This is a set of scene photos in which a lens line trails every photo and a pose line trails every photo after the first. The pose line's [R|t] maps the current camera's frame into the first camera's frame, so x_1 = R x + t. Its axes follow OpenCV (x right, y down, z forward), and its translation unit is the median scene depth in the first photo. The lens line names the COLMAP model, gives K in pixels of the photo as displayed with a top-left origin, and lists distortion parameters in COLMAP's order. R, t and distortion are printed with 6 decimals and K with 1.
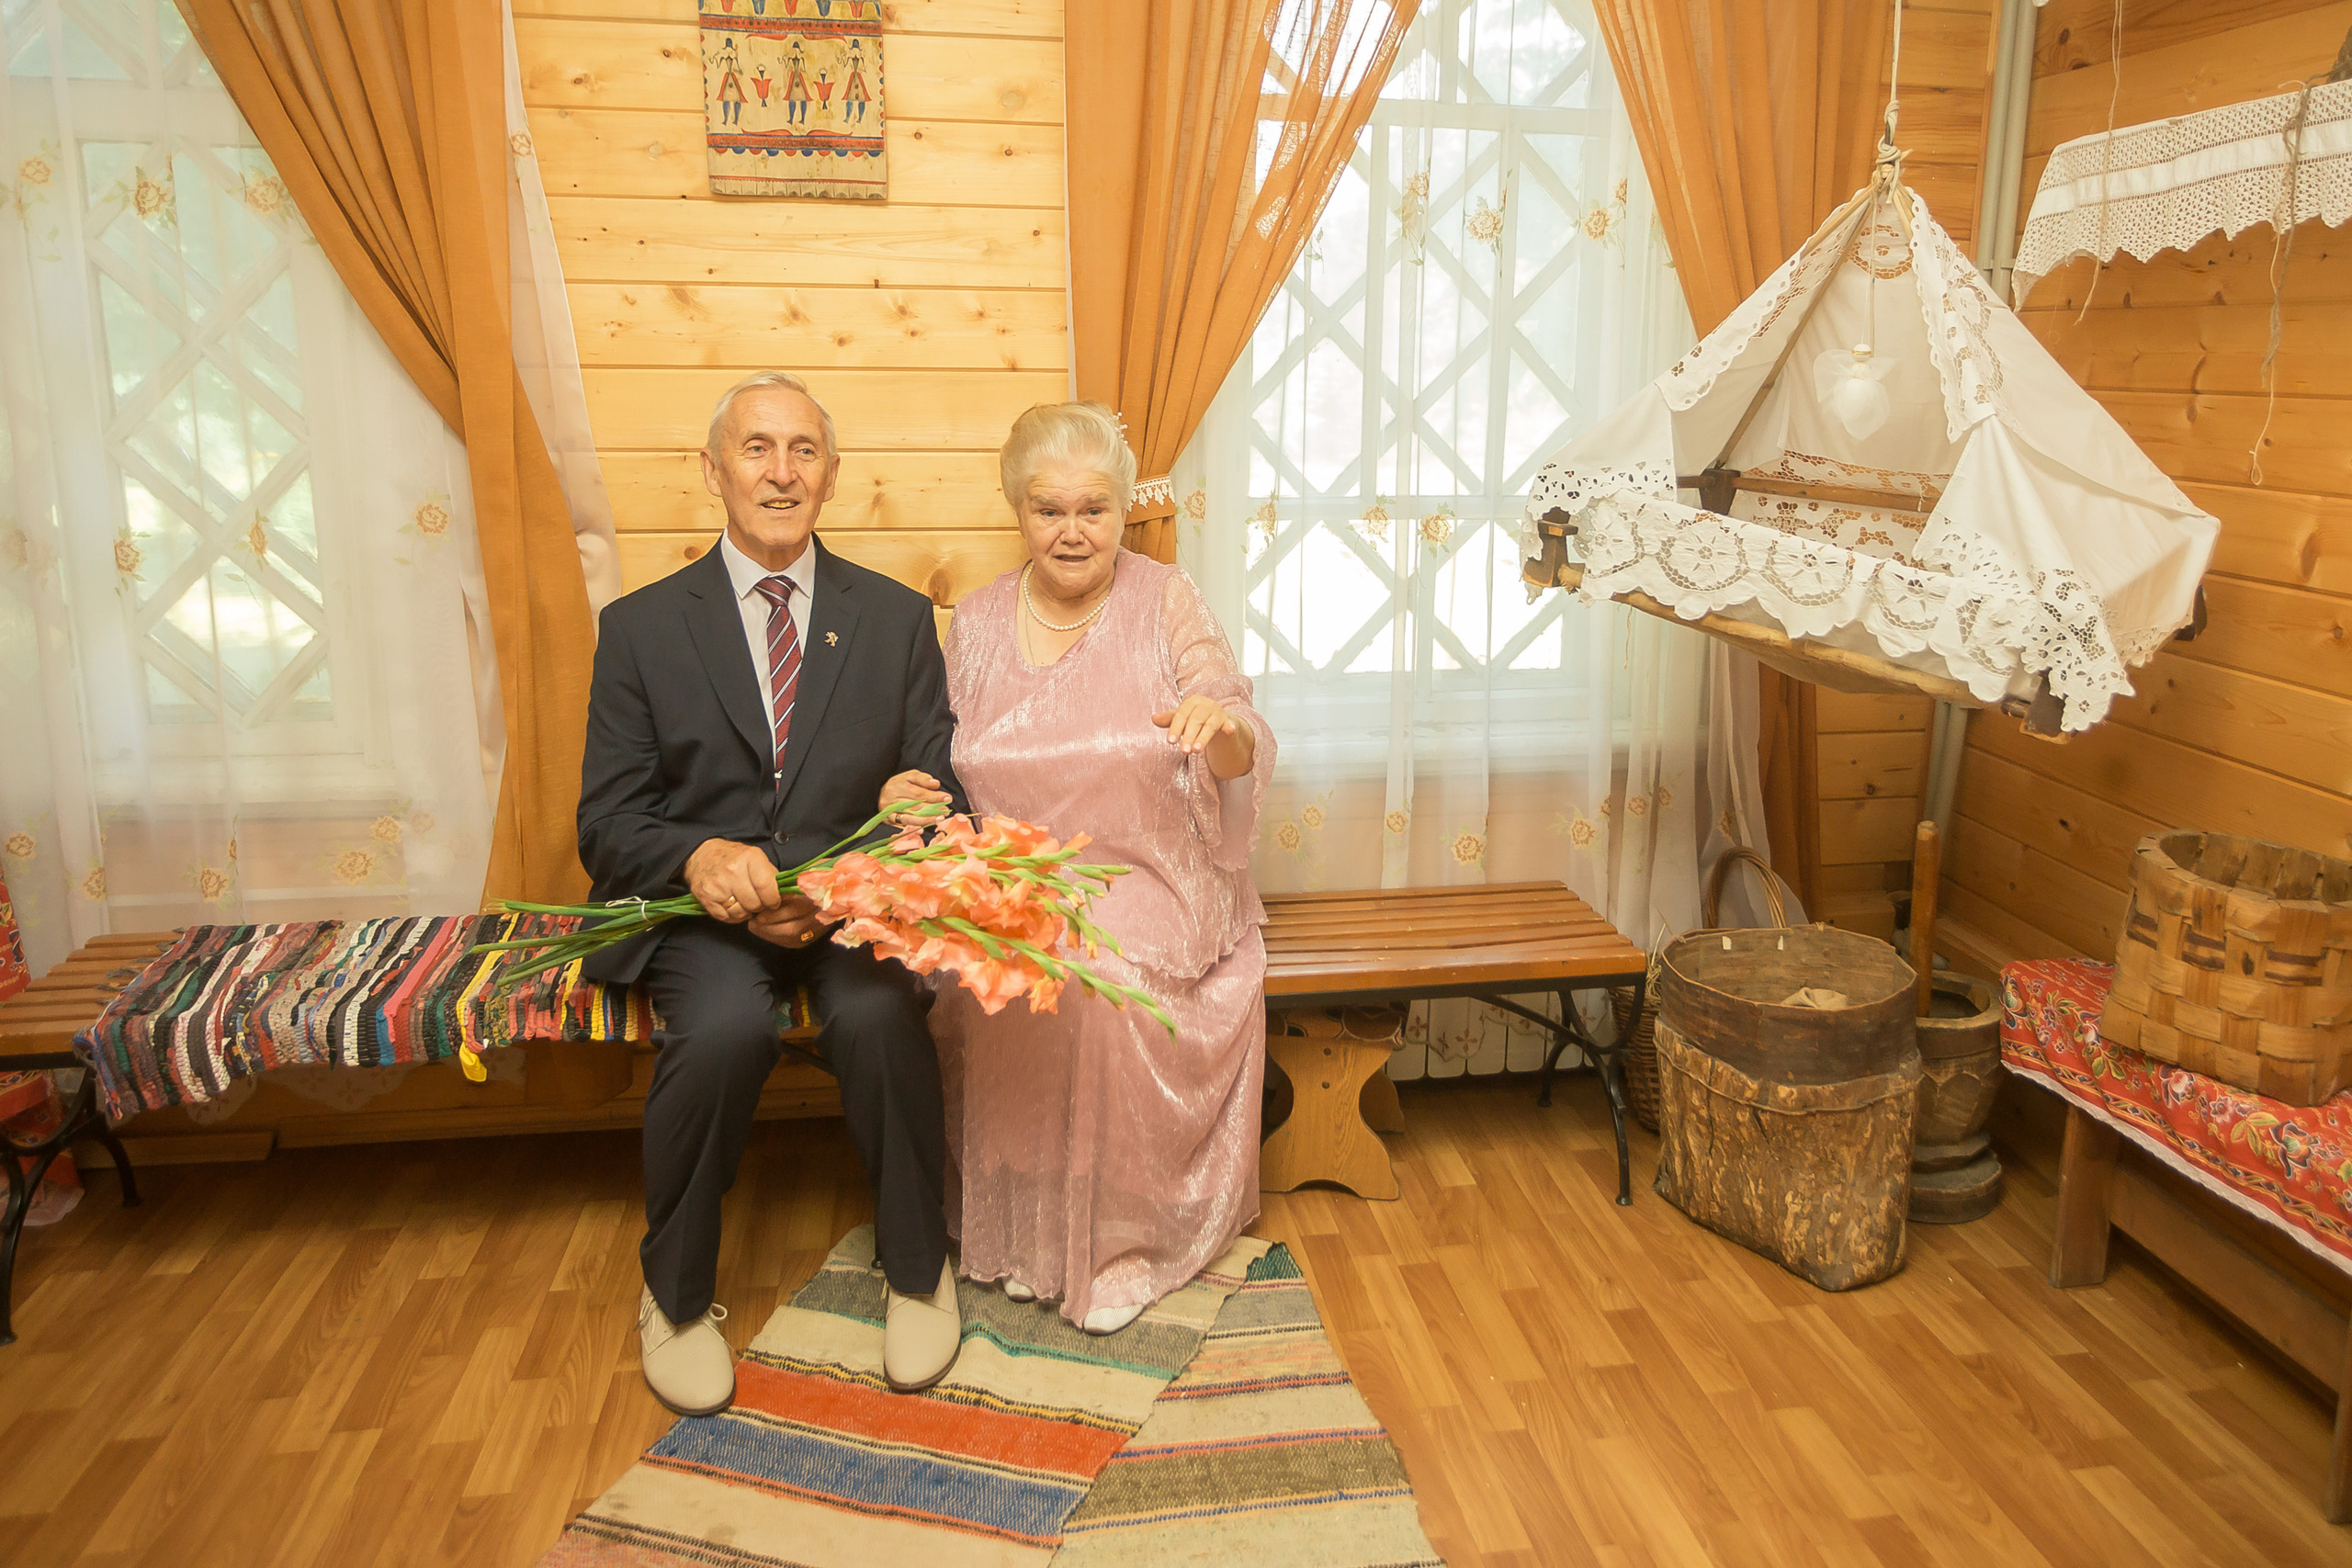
lens RADIAL K [[1714.6, 0, 1302.1], [0, 1714.6, 688.3], [0, 0, 1]] dist [-0.058822, 0.054700]
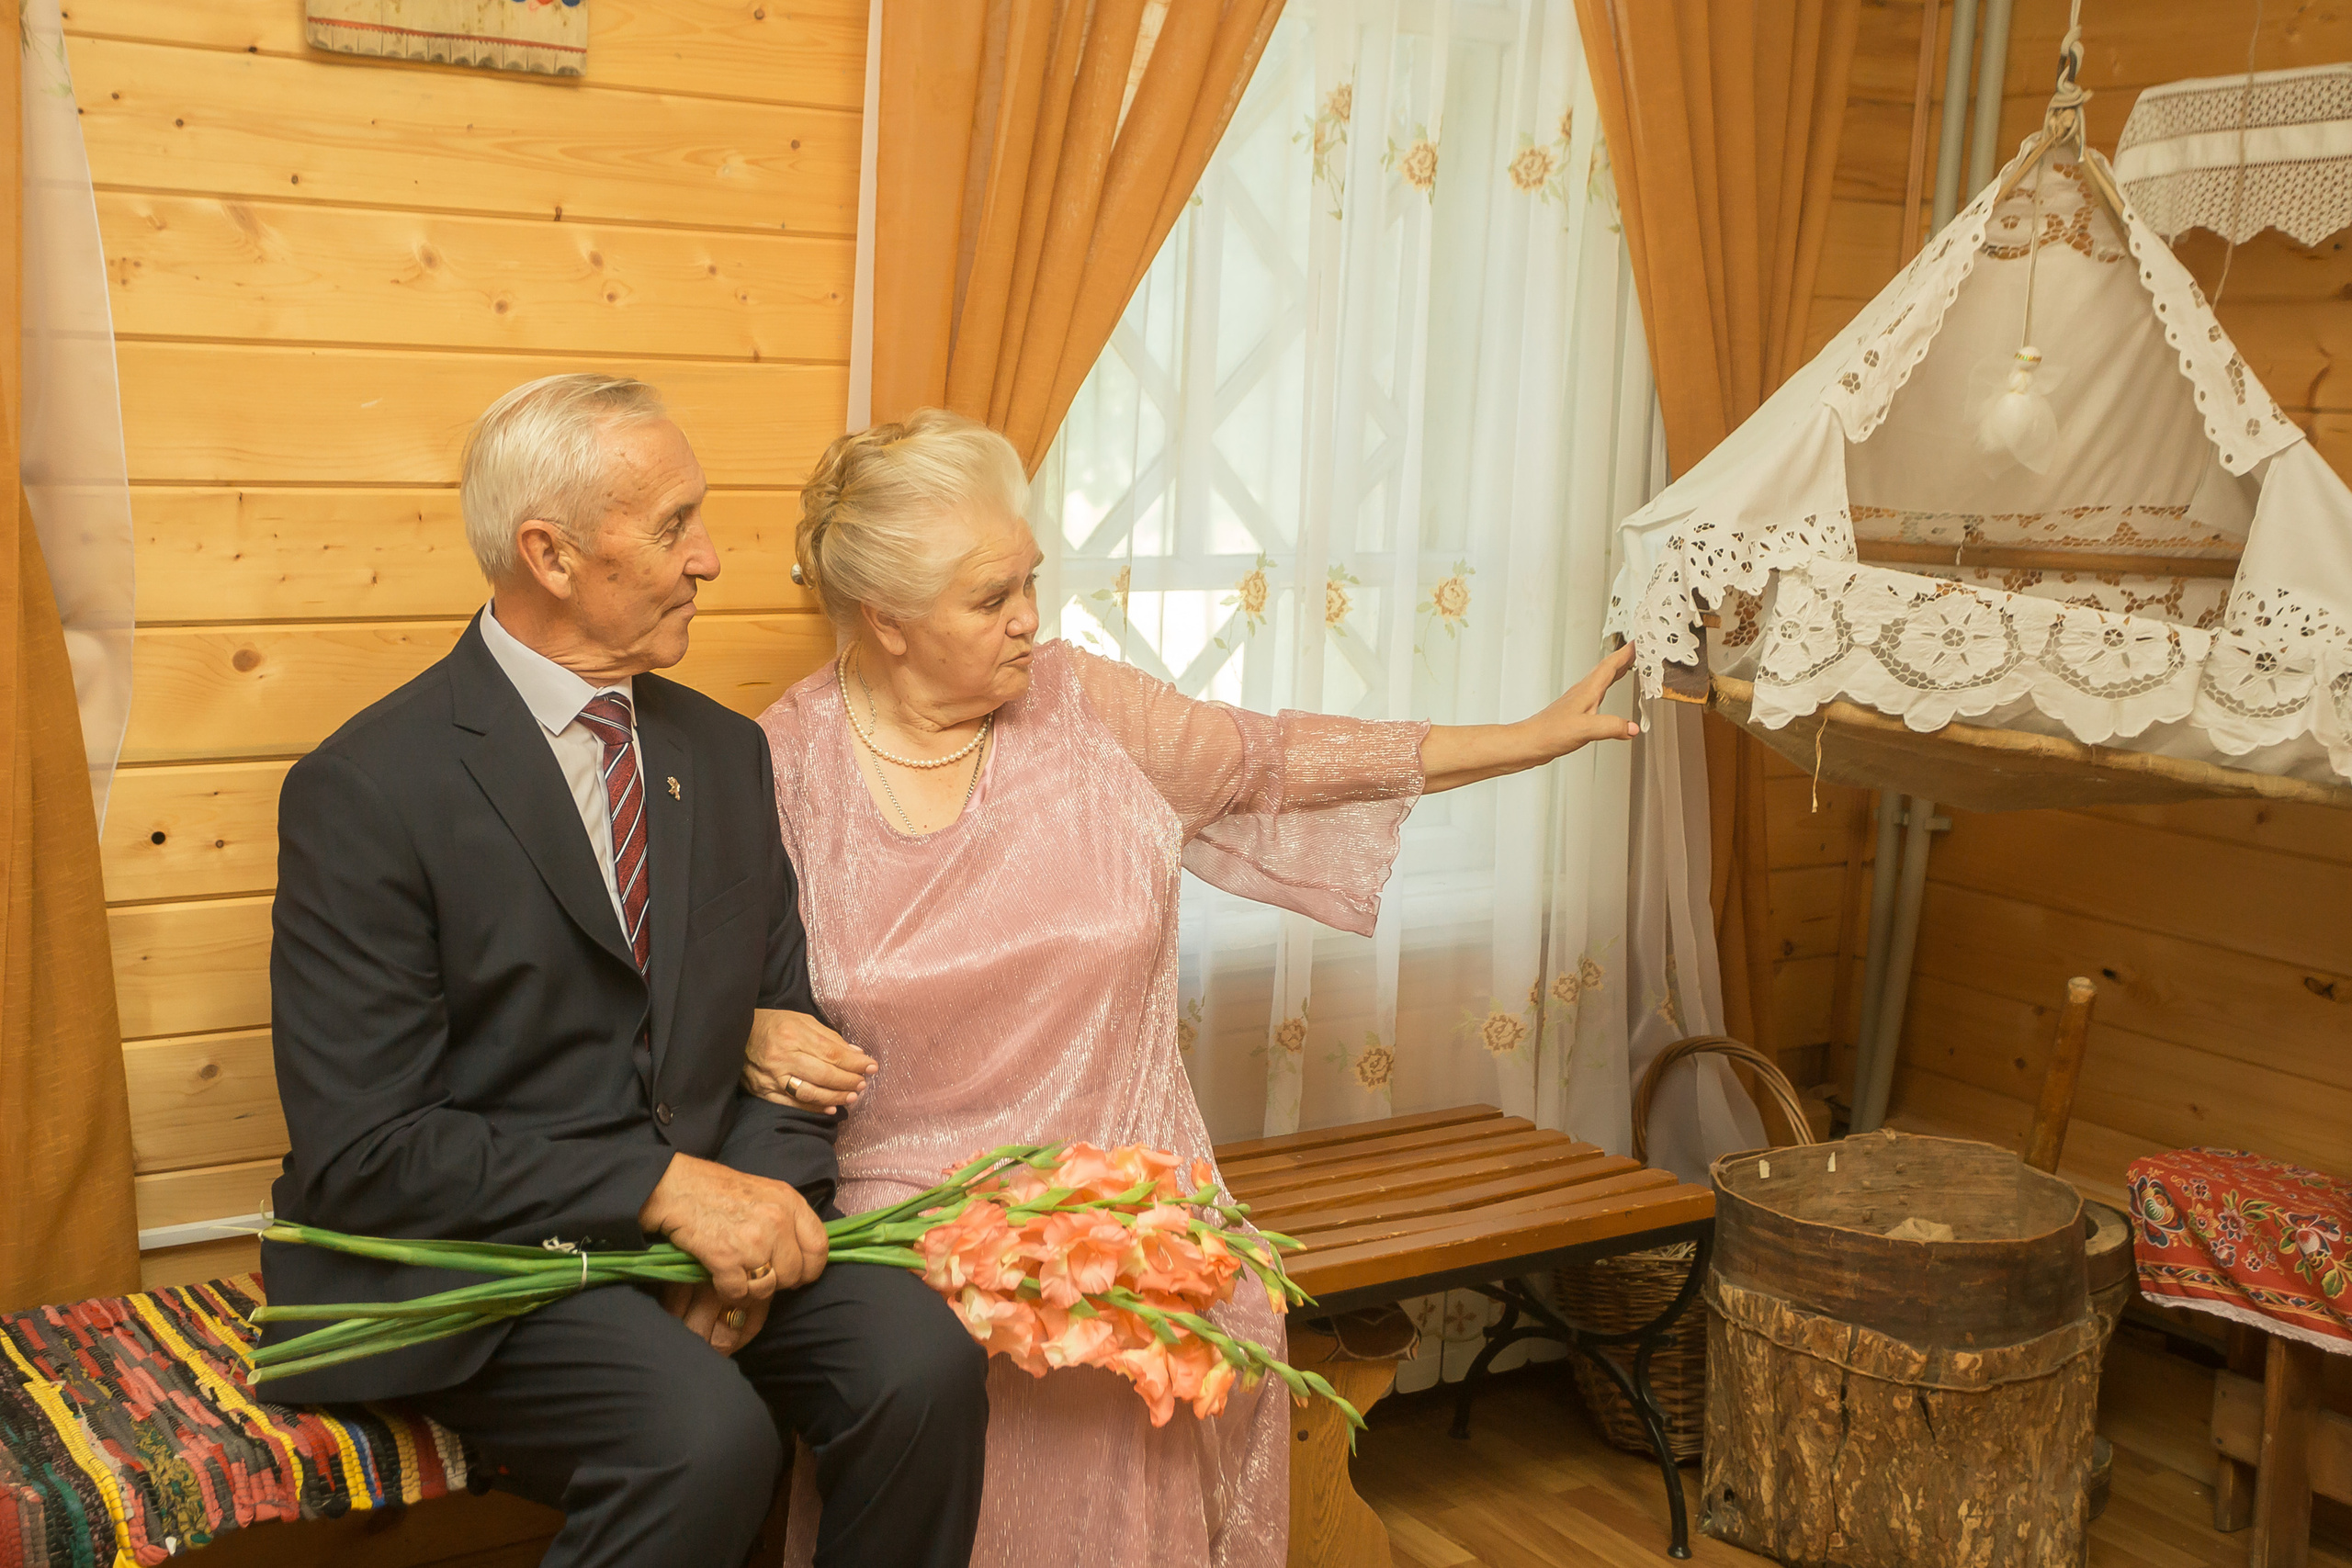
lens RADIAL K [[2657.8, 0, 1087.4], [0, 2657.8, 744.2], [0, 0, 1]] dist [0.016836, 0.110448]
pose [[0.930431, -0.034034, 0.364882, -0.471074], [0.048247, 0.998388, -0.029903, -0.010887], [-0.363276, 0.045427, 0.930573, 0.056328]]
